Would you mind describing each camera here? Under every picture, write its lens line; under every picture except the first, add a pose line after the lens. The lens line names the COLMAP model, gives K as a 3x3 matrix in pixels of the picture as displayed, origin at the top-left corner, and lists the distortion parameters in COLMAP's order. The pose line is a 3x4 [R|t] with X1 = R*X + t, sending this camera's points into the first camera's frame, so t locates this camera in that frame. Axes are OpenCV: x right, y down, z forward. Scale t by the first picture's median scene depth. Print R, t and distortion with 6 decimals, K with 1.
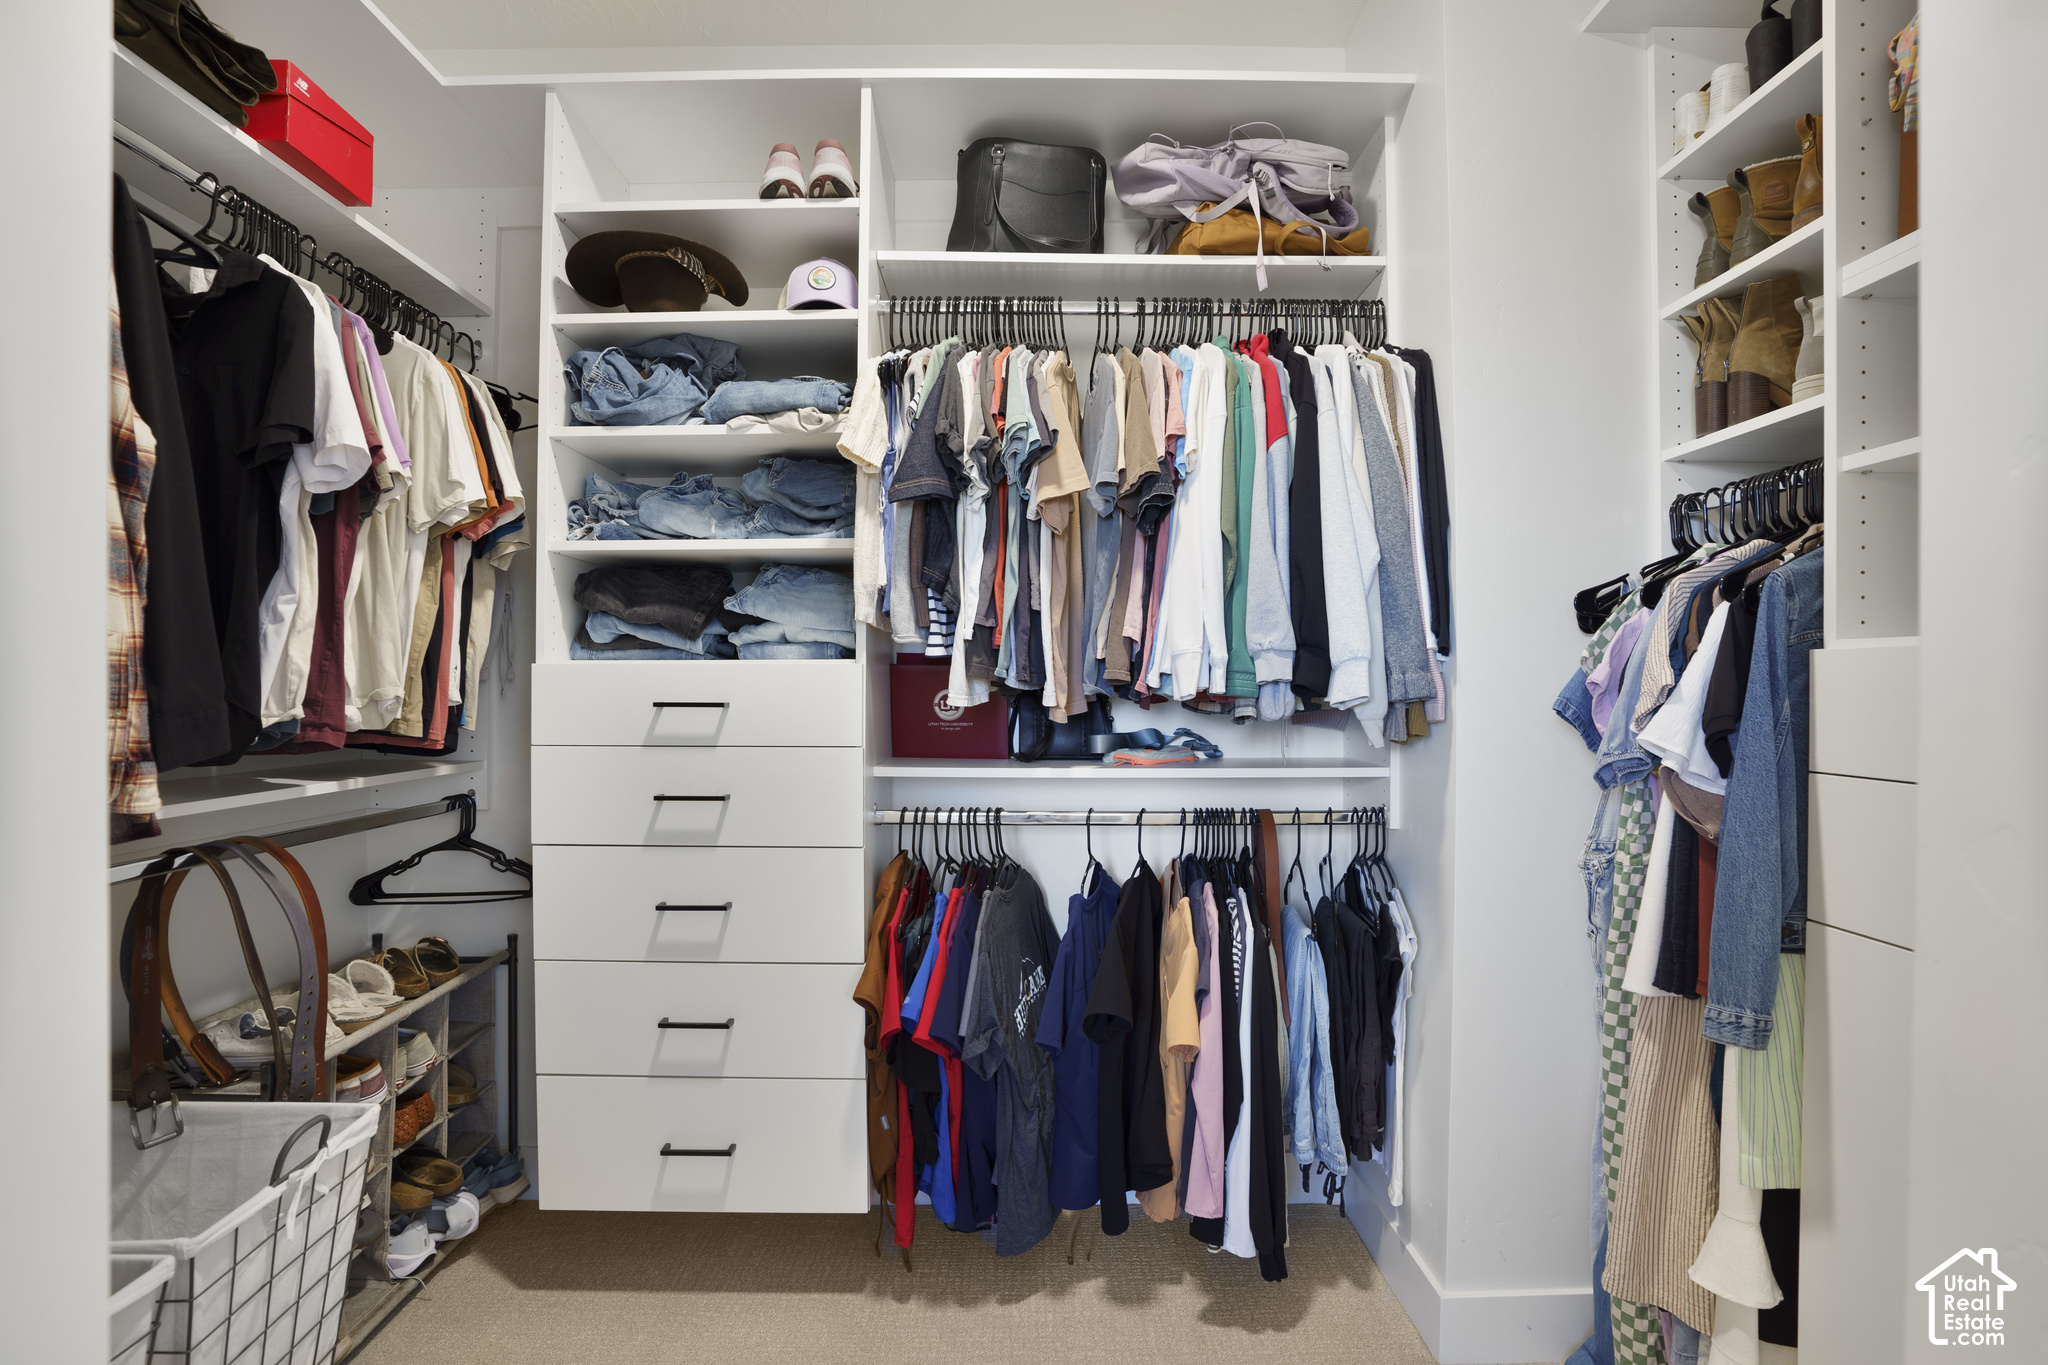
lens RADIAL K [[1036.8, 0, 1024.0], [0, 1036.8, 682.5], [0, 0, 1]] dist [-0.051905, 0.000428]
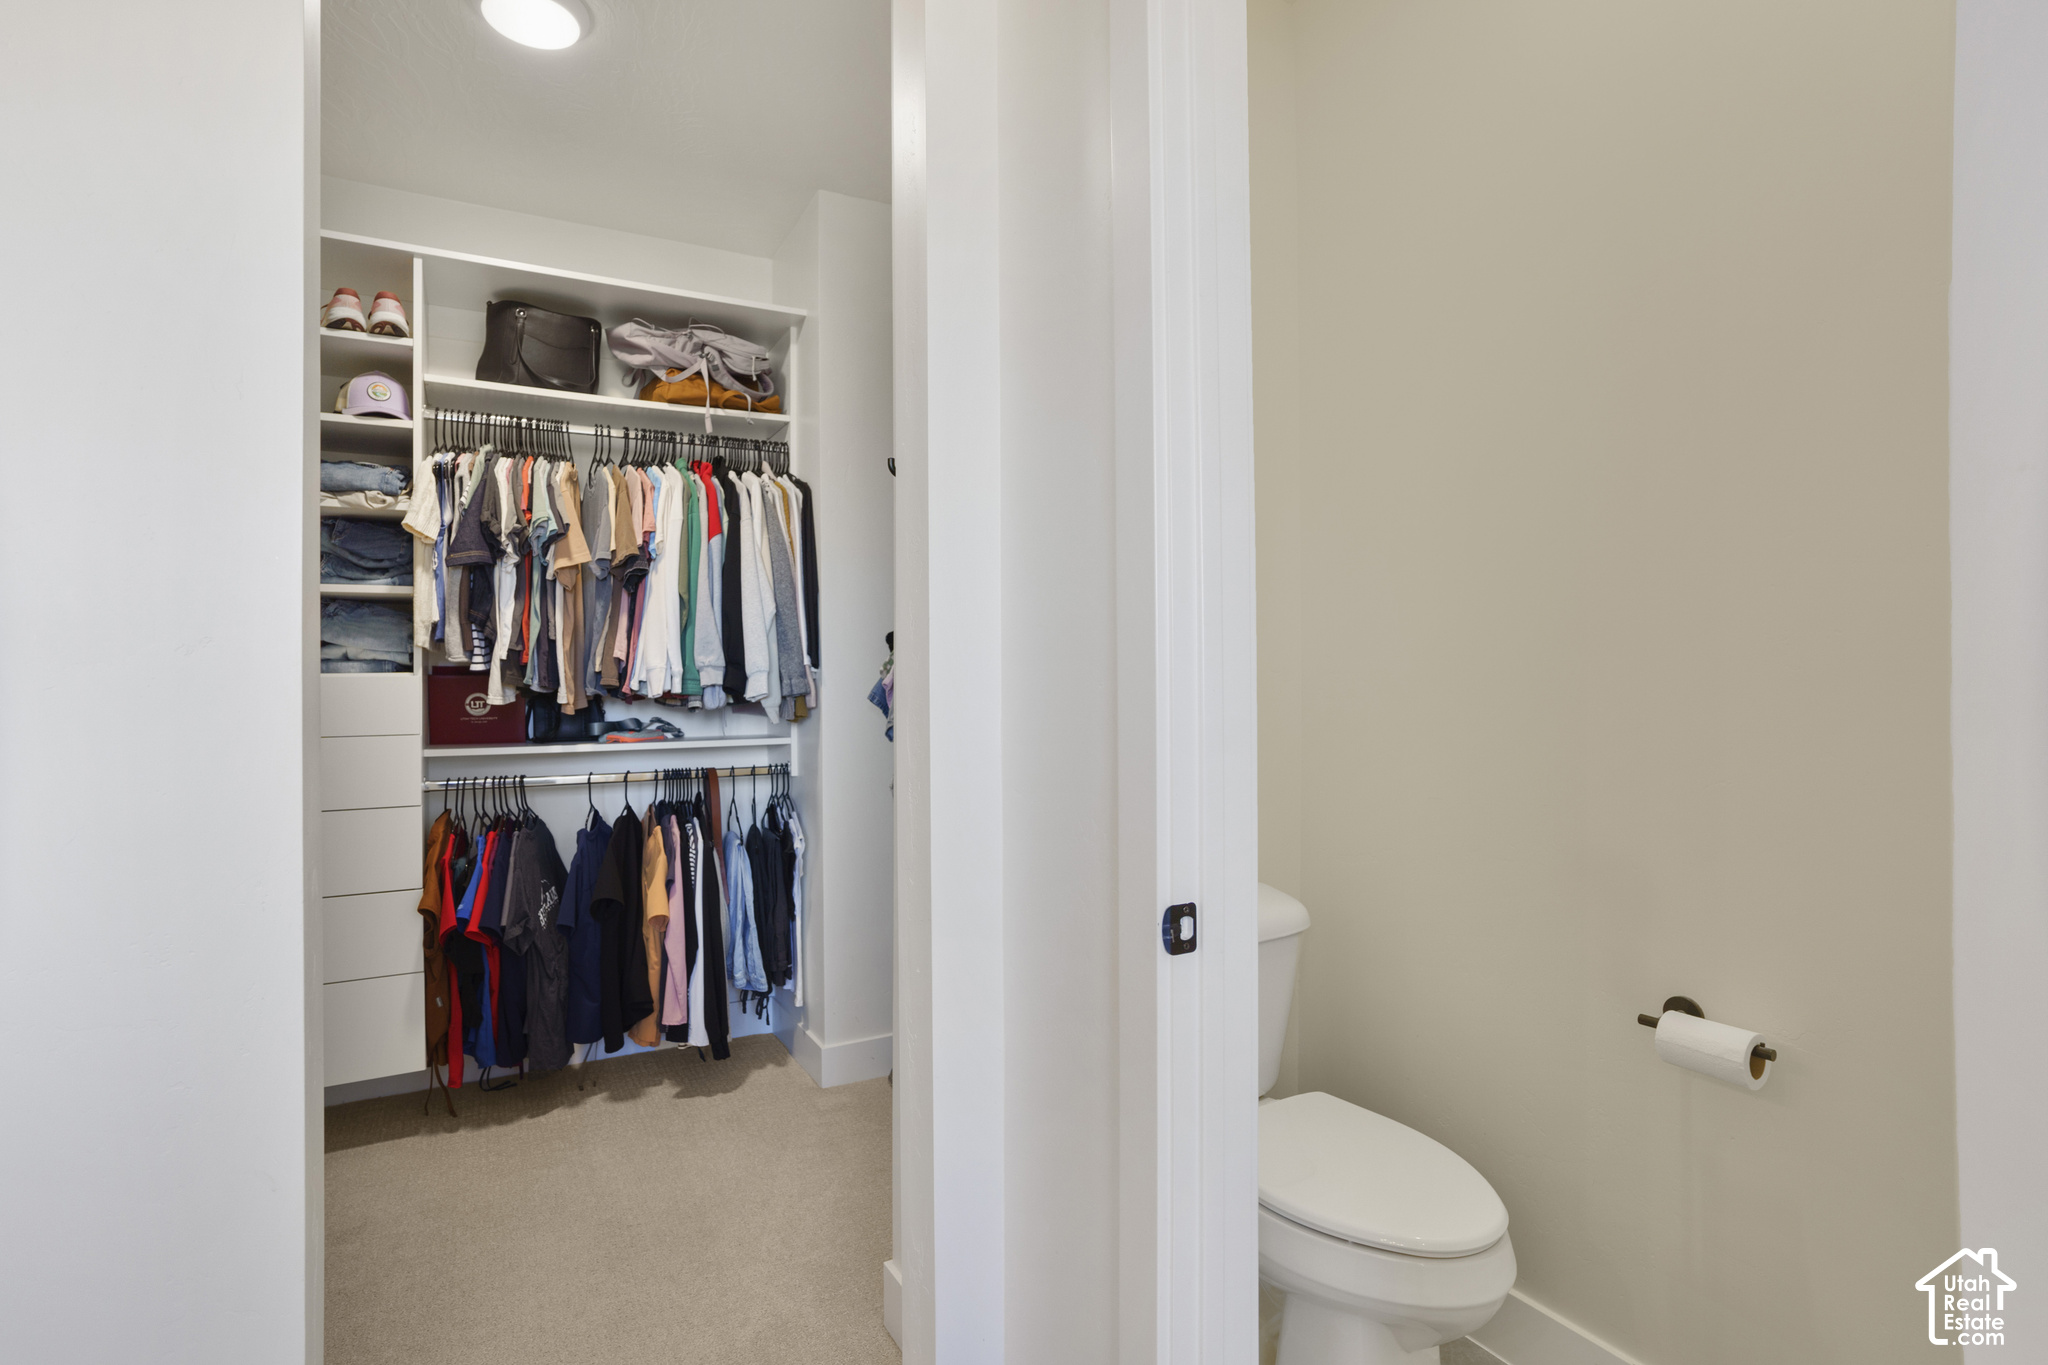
lens RADIAL K [[998.2, 0, 1025.9], [0, 998.2, 666.8], [0, 0, 1]] dist [-0.072478, 0.049140]
pose [[0.875812, -0.003445, 0.482640, -0.074330], [0.011297, 0.999847, -0.013363, -0.003299], [-0.482520, 0.017156, 0.875717, -0.564913]]
